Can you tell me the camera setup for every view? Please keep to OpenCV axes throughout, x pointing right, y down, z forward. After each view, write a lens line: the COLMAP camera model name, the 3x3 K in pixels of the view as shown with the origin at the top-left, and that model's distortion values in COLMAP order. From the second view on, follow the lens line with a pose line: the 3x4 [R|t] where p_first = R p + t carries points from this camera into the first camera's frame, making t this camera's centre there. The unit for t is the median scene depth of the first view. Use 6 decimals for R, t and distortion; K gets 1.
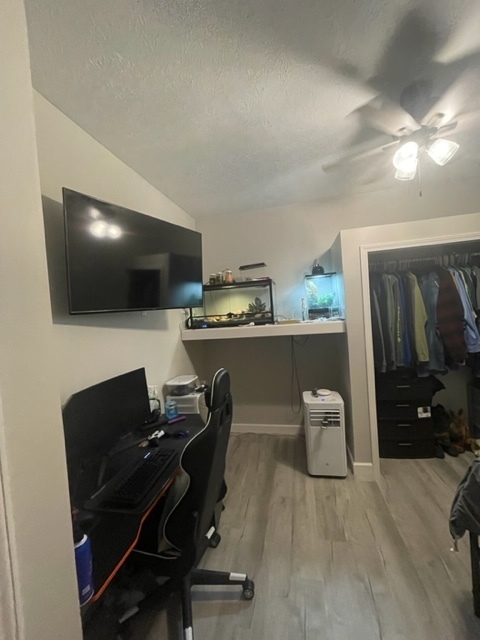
lens RADIAL K [[257.0, 0, 239.8], [0, 257.0, 317.2], [0, 0, 1]] dist [-0.006179, 0.002099]
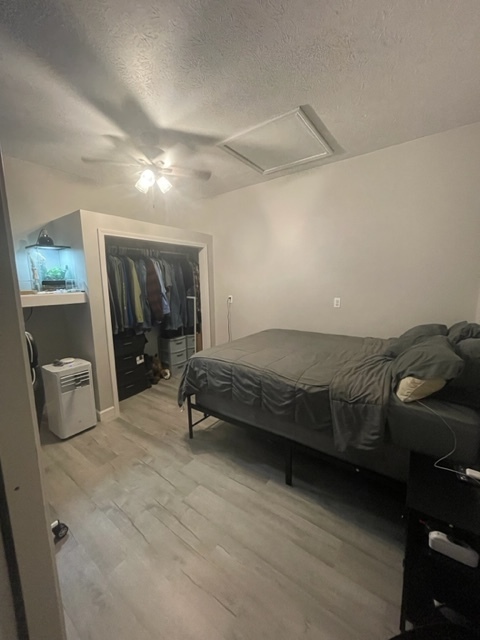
lens RADIAL K [[257.0, 0, 240.6], [0, 257.0, 320.1], [0, 0, 1]] dist [-0.006179, 0.002099]
pose [[0.398608, -0.072213, 0.914274, -0.356047], [0.016313, 0.997296, 0.071658, 0.066557], [-0.916976, -0.013649, 0.398708, -0.070557]]
